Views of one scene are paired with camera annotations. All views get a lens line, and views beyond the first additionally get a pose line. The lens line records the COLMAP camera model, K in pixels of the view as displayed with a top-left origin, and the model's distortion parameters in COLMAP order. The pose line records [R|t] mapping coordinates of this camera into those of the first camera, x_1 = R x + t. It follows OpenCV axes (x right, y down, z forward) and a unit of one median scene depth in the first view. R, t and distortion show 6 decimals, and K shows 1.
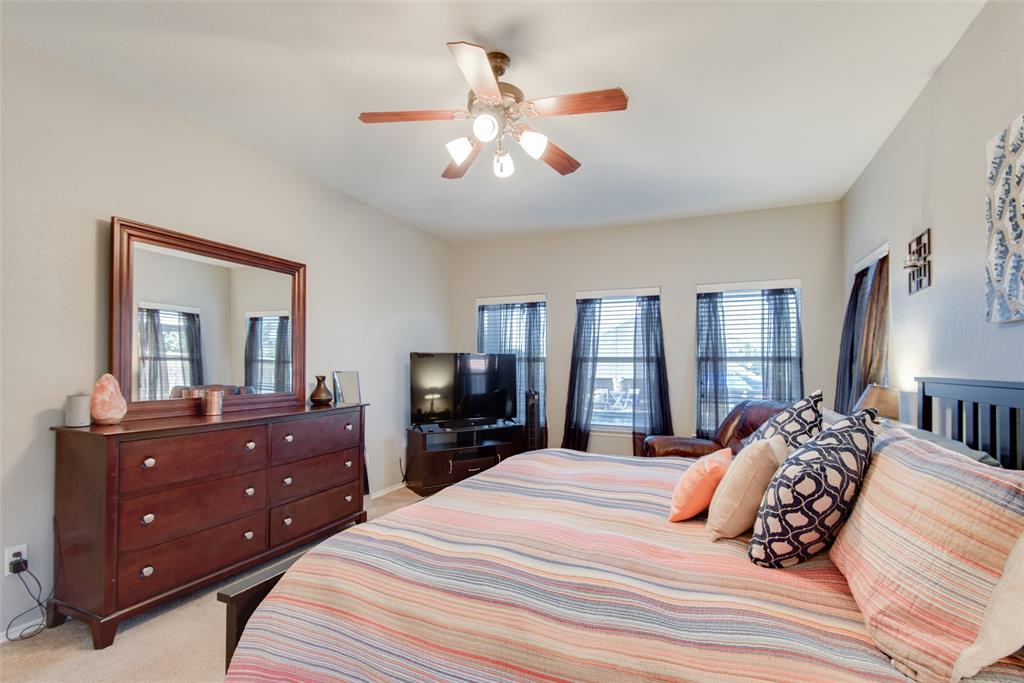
lens RADIAL K [[467.6, 0, 511.2], [0, 467.6, 362.9], [0, 0, 1]] dist [-0.000013, -0.000037]
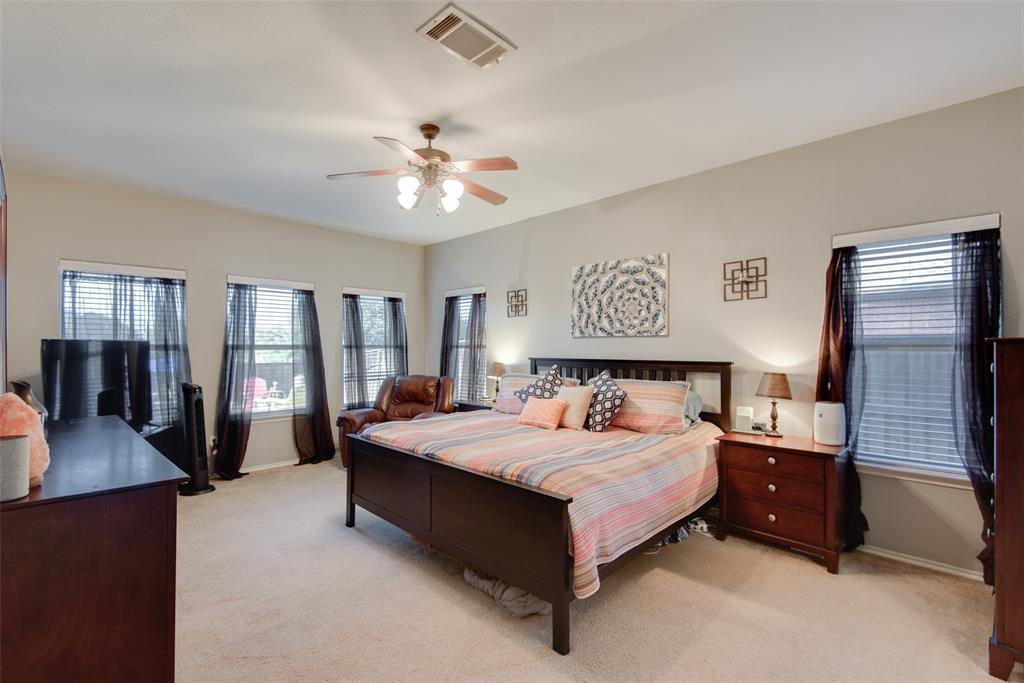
lens RADIAL K [[455.8, 0, 514.2], [0, 455.8, 343.4], [0, 0, 1]] dist [0.034792, -0.019824]
pose [[0.364639, 0.003760, 0.931141, -0.545099], [-0.002722, 0.999992, -0.002972, -0.014236], [-0.931145, -0.001451, 0.364646, 0.140732]]
